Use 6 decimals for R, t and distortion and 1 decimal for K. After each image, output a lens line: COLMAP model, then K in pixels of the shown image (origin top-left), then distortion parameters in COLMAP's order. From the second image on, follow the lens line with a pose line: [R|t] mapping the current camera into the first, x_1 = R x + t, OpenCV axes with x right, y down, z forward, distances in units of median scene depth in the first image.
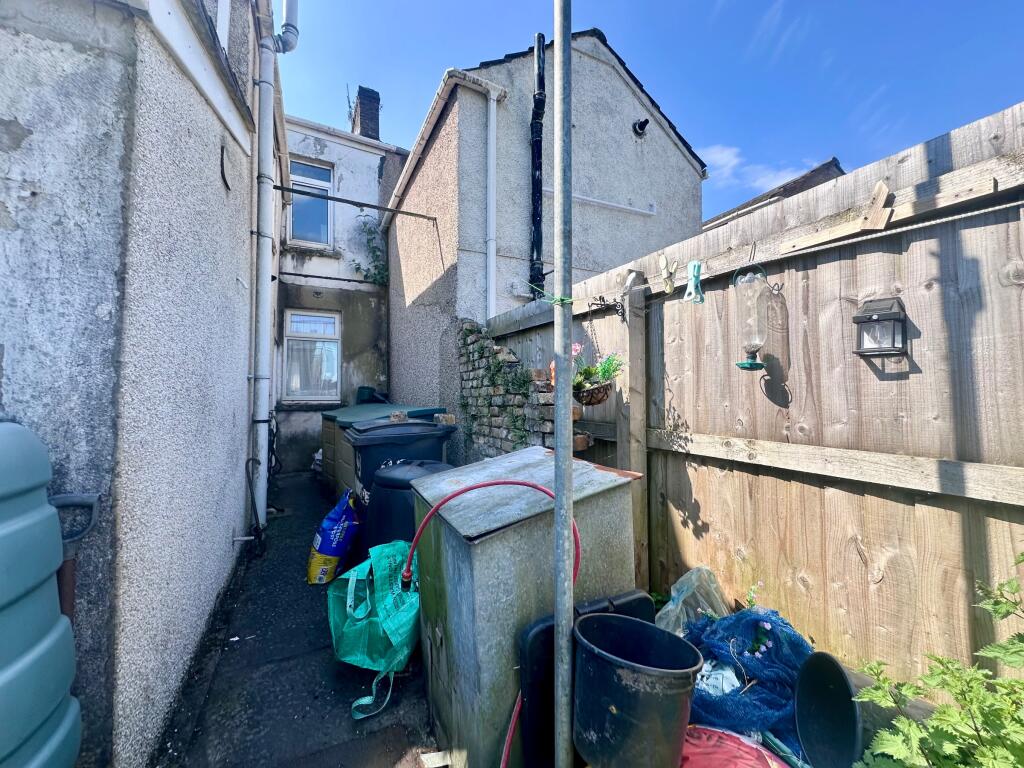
lens RADIAL K [[411.5, 0, 512.0], [0, 411.5, 384.0], [0, 0, 1]] dist [0.001095, 0.000216]
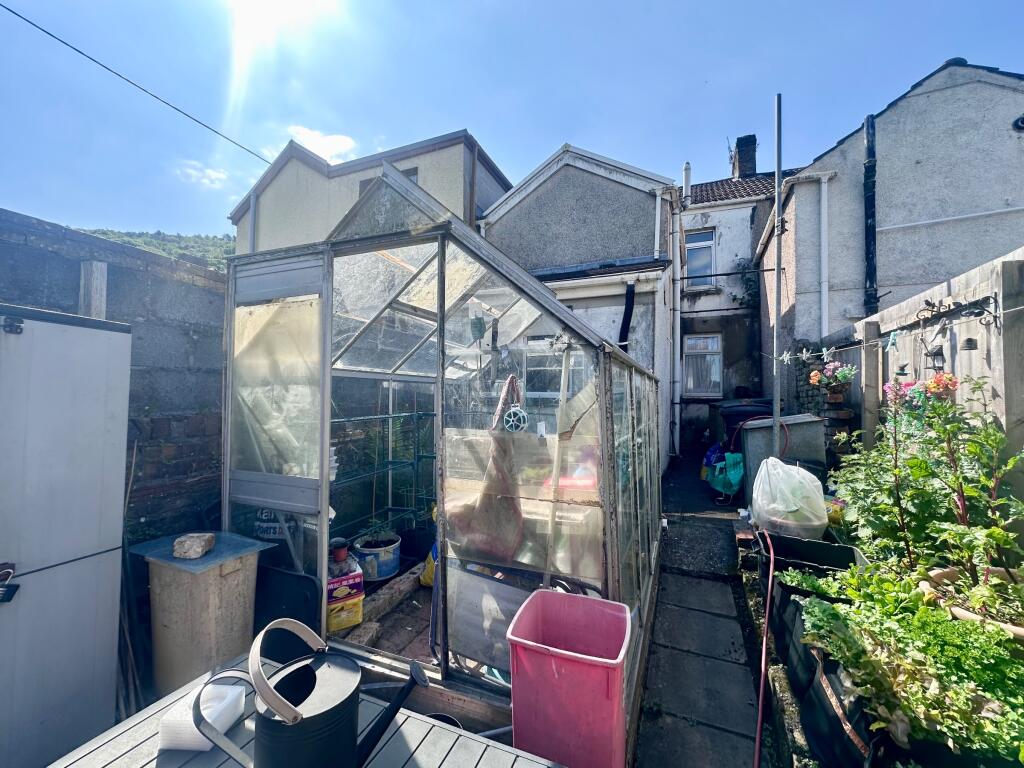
lens RADIAL K [[408.1, 0, 511.2], [0, 408.1, 383.6], [0, 0, 1]] dist [-0.003431, 0.000608]
pose [[0.626423, -0.013883, -0.779360, 0.239488], [0.010859, 0.999900, -0.009084, 0.002220], [0.779408, -0.002773, 0.626511, -0.477875]]
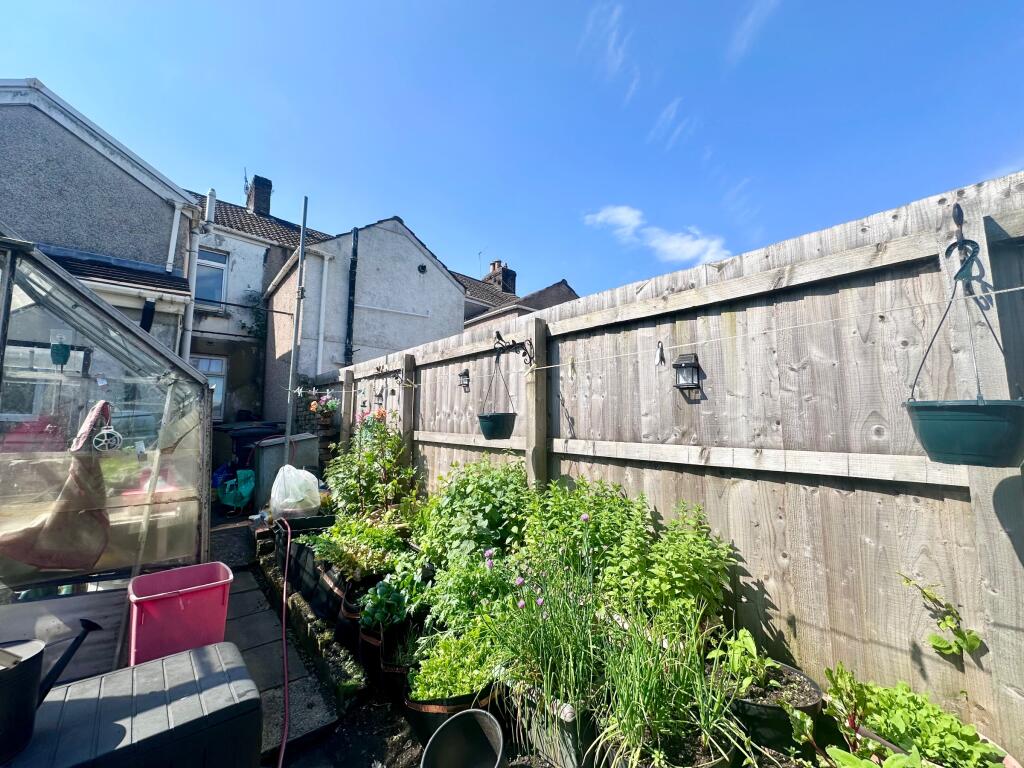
lens RADIAL K [[408.1, 0, 511.2], [0, 408.1, 383.6], [0, 0, 1]] dist [-0.003431, 0.000608]
pose [[0.974134, 0.033036, 0.223545, 0.255085], [-0.017798, 0.997399, -0.069840, -0.002508], [-0.225271, 0.064054, 0.972188, -0.657062]]
